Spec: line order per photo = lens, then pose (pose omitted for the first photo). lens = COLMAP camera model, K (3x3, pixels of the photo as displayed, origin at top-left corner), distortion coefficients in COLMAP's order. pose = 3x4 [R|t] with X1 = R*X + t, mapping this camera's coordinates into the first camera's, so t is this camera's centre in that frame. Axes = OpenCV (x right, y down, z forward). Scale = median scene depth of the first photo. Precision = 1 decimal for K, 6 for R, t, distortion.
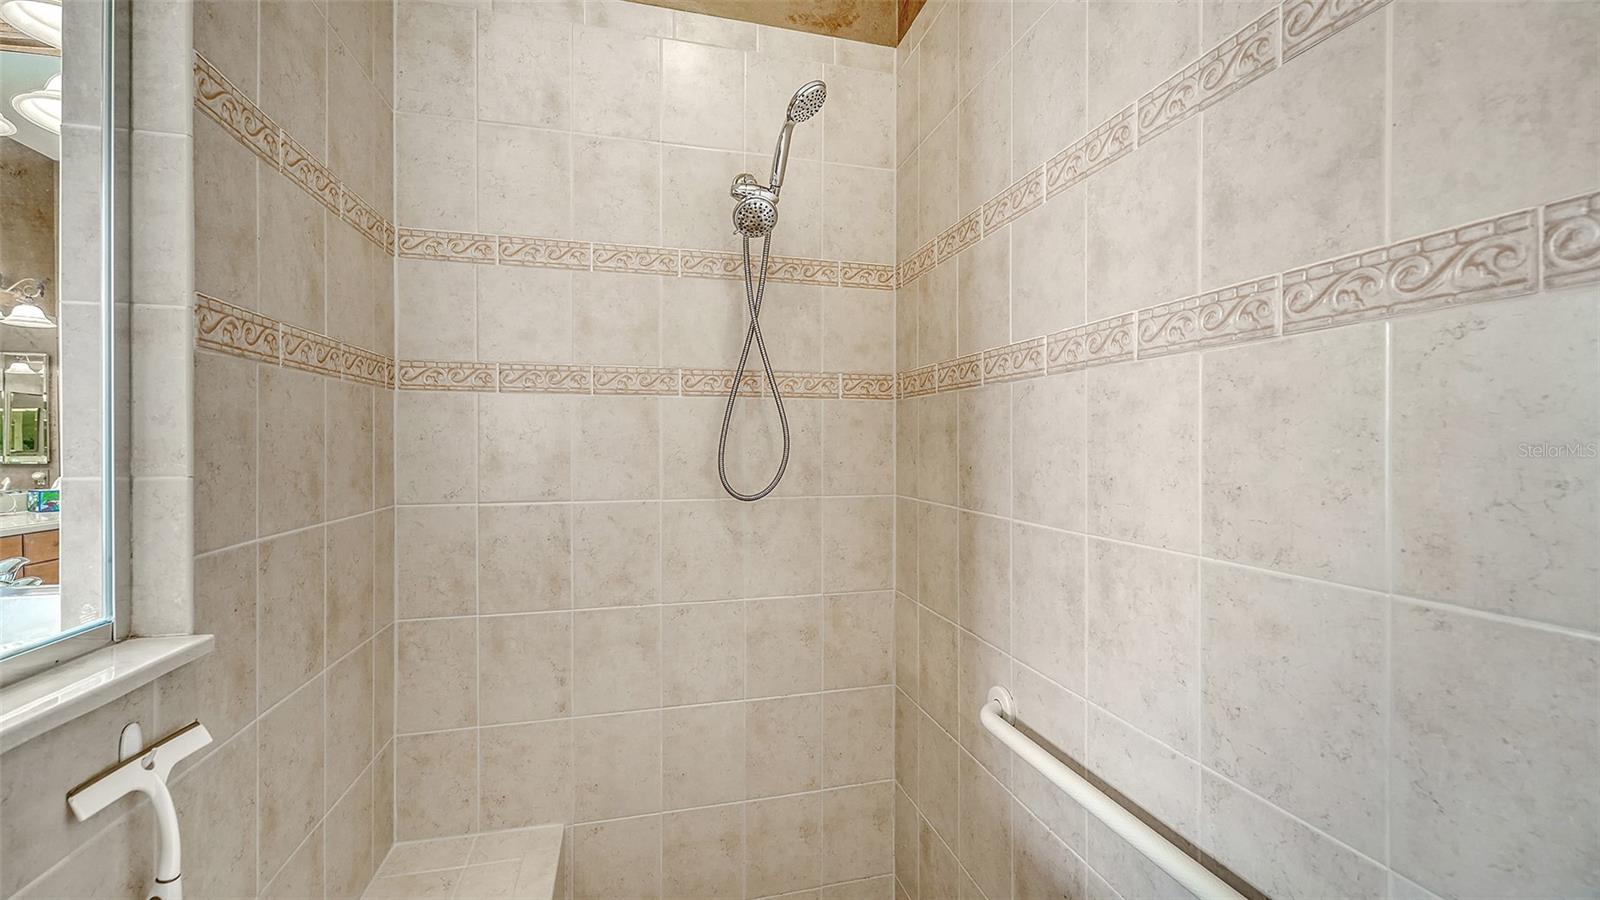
lens RADIAL K [[648.9, 0, 804.2], [0, 648.9, 437.9], [0, 0, 1]] dist [0.002030, -0.000089]
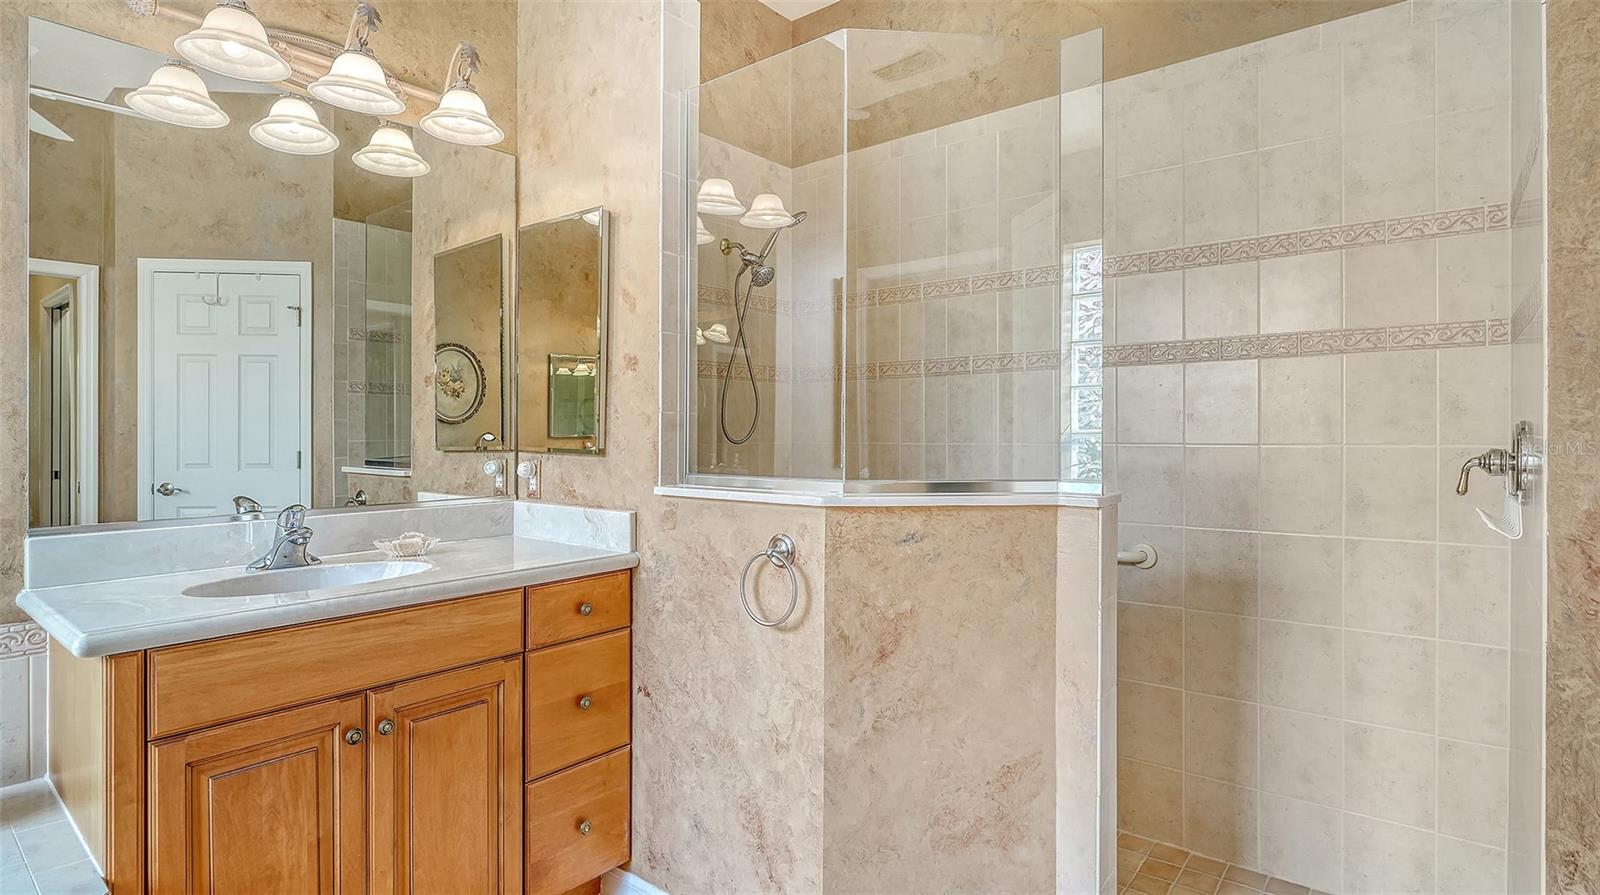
lens RADIAL K [[800.2, 0, 798.3], [0, 800.2, 440.1], [0, 0, 1]] dist [-0.004896, -0.001369]
pose [[0.809356, -0.007787, 0.587267, -1.818777], [0.000631, 0.999923, 0.012389, 0.100288], [-0.587318, -0.009657, 0.809299, -1.132004]]
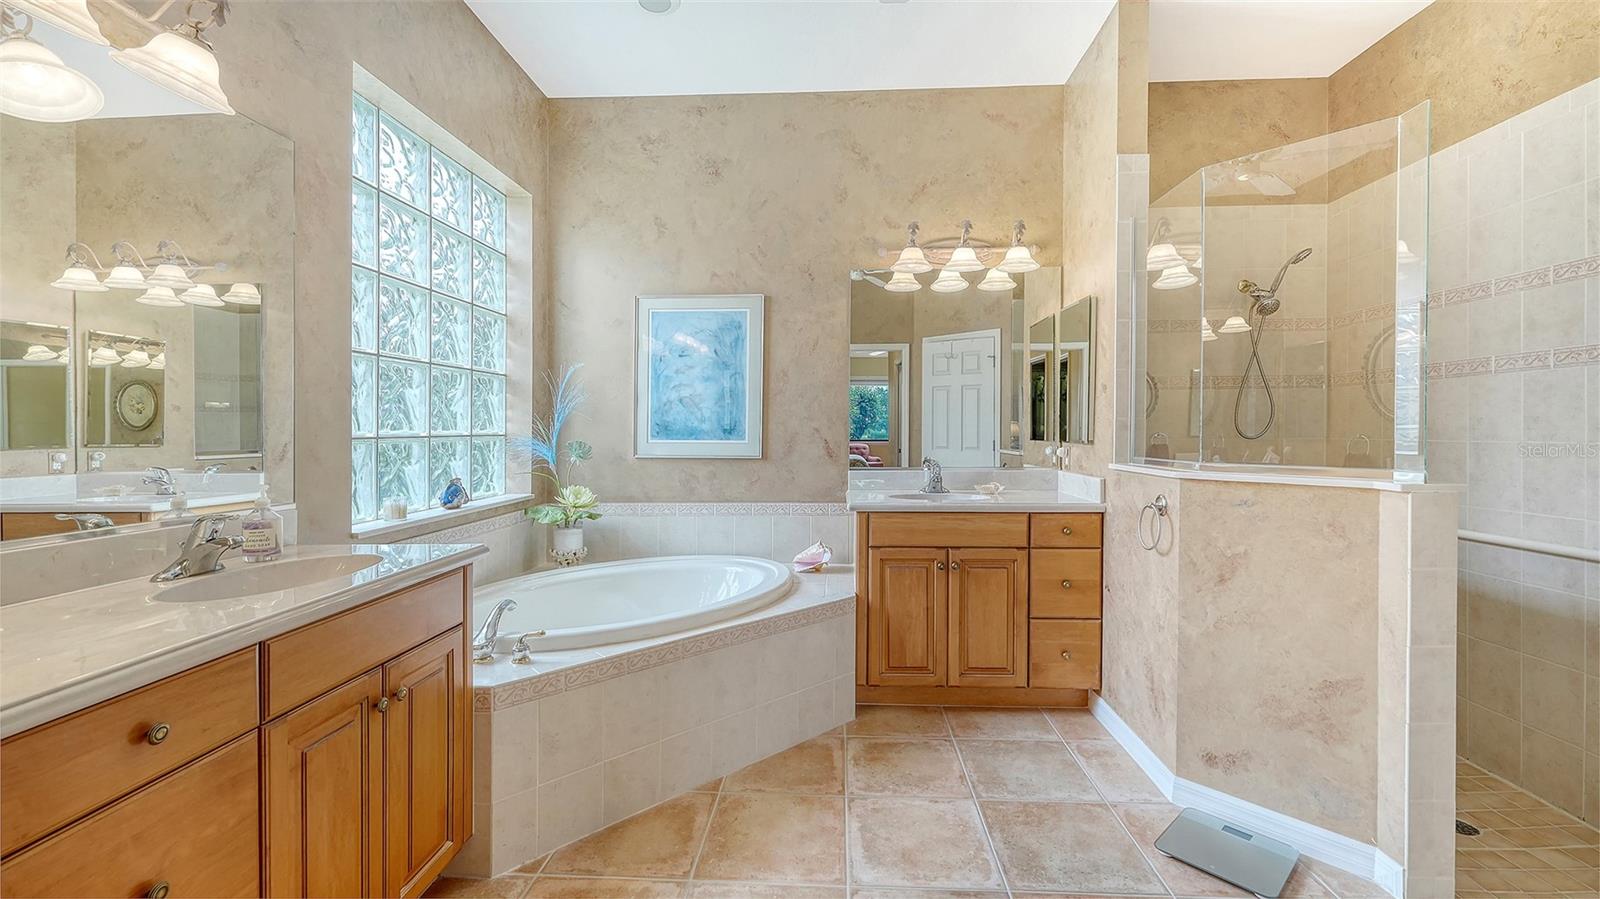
lens RADIAL K [[658.2, 0, 801.9], [0, 658.2, 431.5], [0, 0, 1]] dist [0.000521, 0.000046]
pose [[0.950562, -0.001394, -0.310531, -1.278887], [0.003622, 0.999972, 0.006599, 0.086057], [0.310513, -0.007398, 0.950540, -2.328879]]
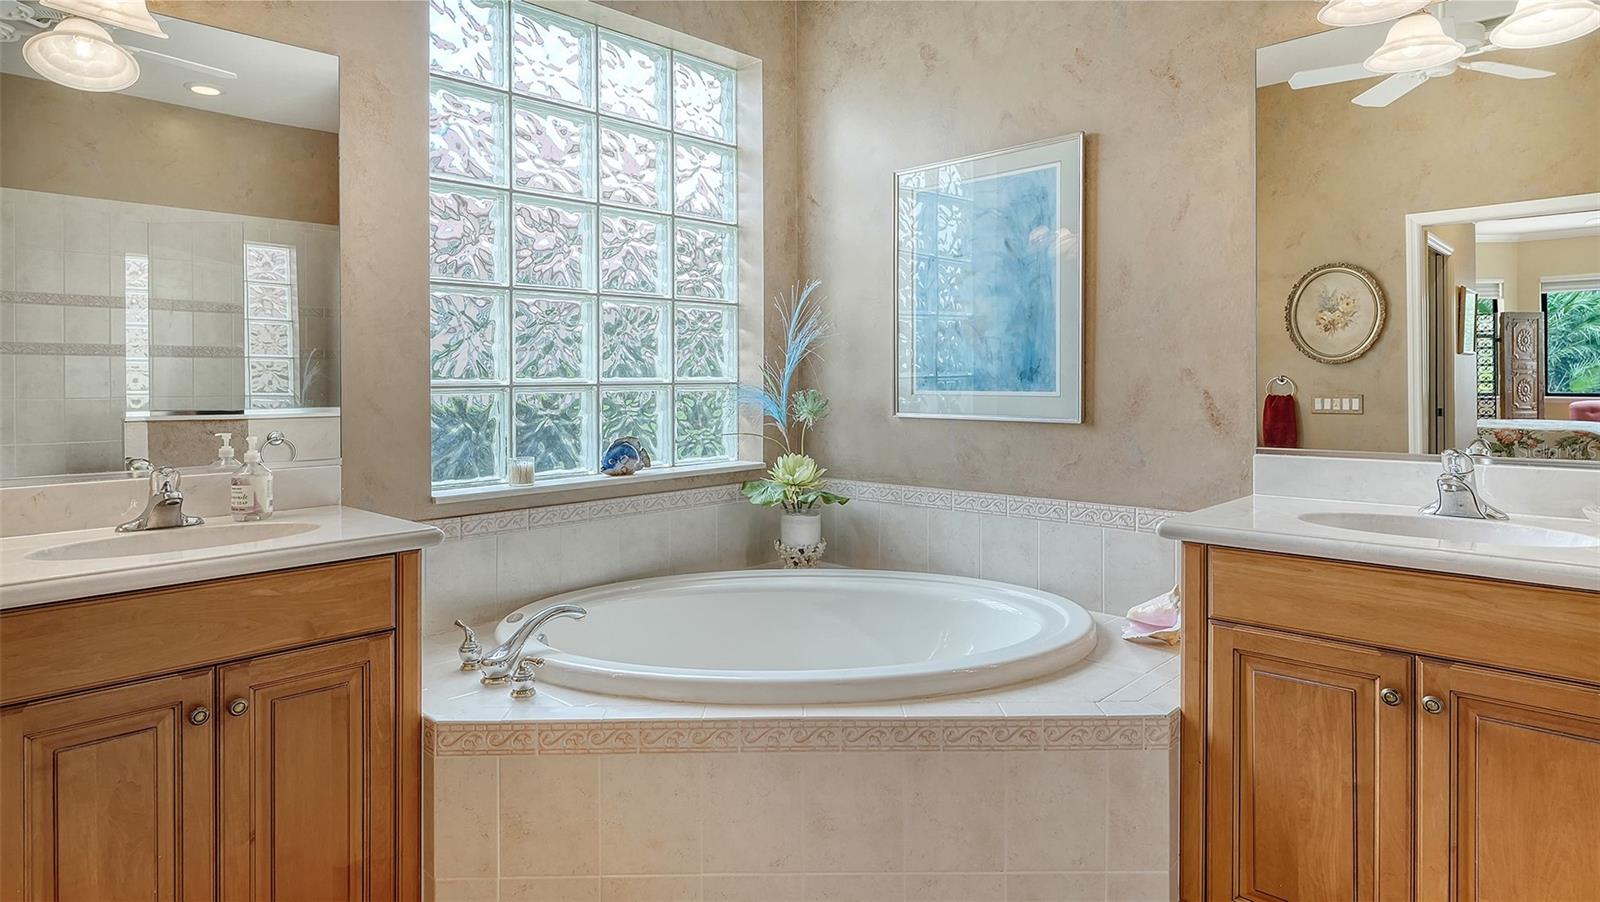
lens RADIAL K [[868.2, 0, 743.9], [0, 868.2, 371.4], [0, 0, 1]] dist [-0.001362, -0.001118]
pose [[0.496948, -0.012078, -0.867696, -0.788136], [0.010717, 0.999912, -0.007780, 0.105302], [0.867714, -0.005432, 0.497034, -1.172395]]
